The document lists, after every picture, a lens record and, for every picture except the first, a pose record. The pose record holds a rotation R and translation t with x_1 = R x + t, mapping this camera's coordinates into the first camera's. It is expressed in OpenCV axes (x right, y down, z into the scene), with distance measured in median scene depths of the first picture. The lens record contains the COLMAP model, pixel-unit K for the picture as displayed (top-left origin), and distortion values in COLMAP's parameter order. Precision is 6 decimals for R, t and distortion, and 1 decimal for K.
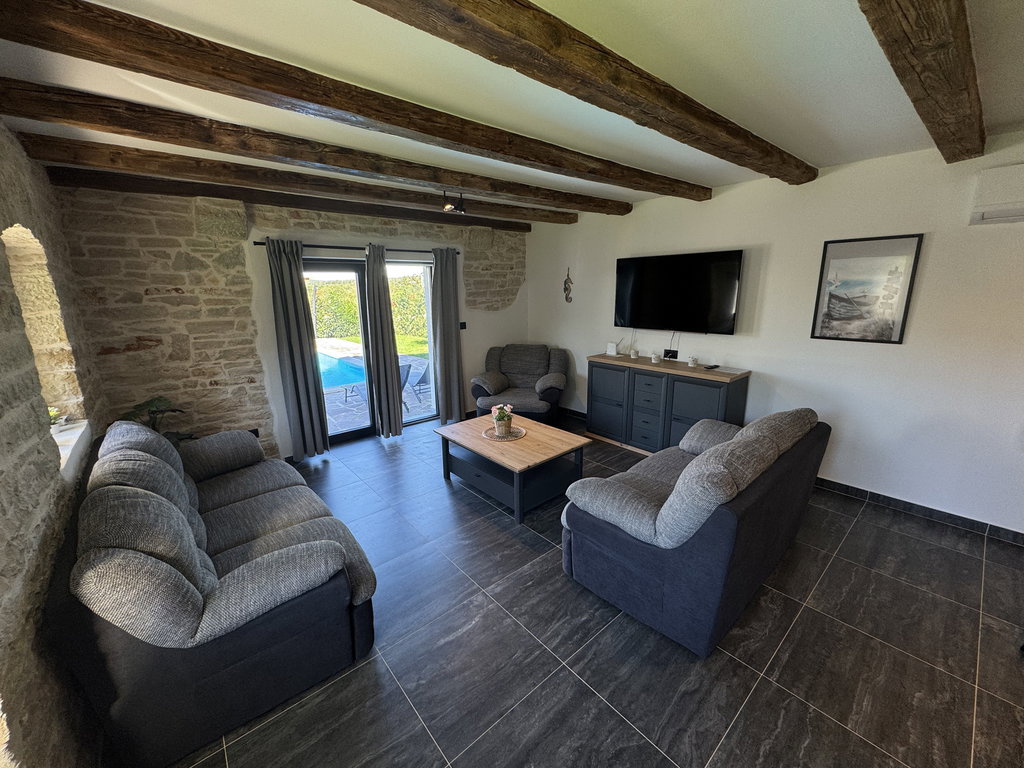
lens RADIAL K [[407.2, 0, 514.8], [0, 407.2, 382.1], [0, 0, 1]] dist [-0.002912, 0.000970]
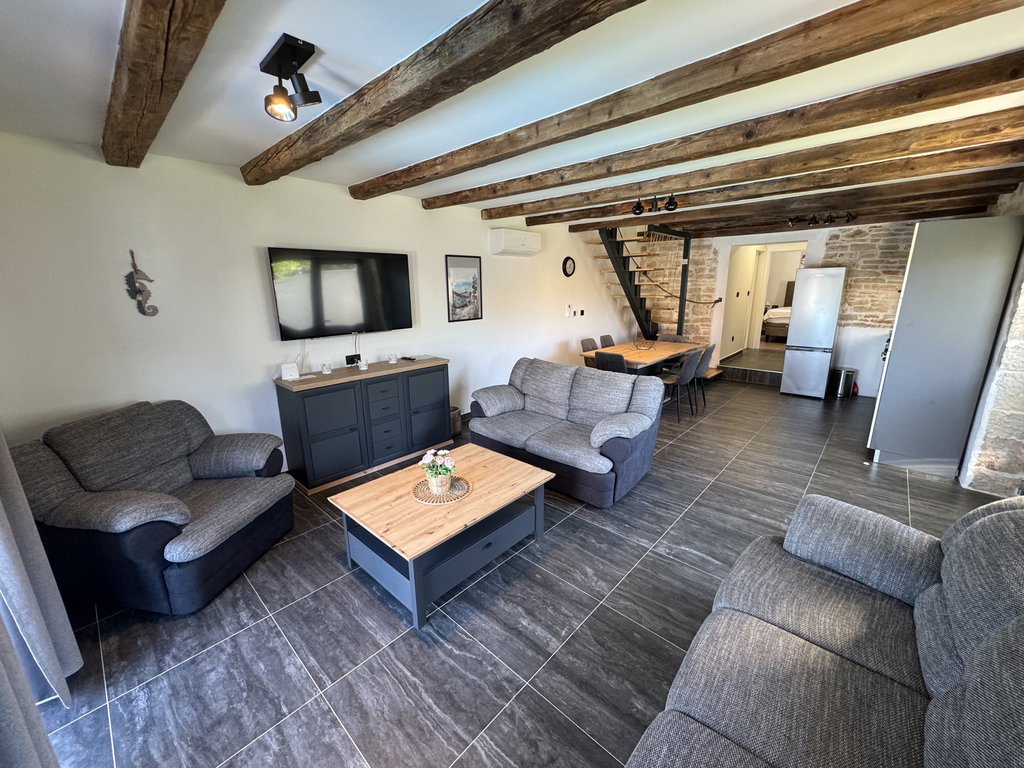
lens RADIAL K [[407.2, 0, 509.2], [0, 407.2, 383.0], [0, 0, 1]] dist [-0.002912, 0.000970]
pose [[-0.111033, -0.219114, 0.969361, -0.732226], [0.238355, 0.941052, 0.240017, -0.203510], [-0.964810, 0.257701, -0.052261, 0.941395]]
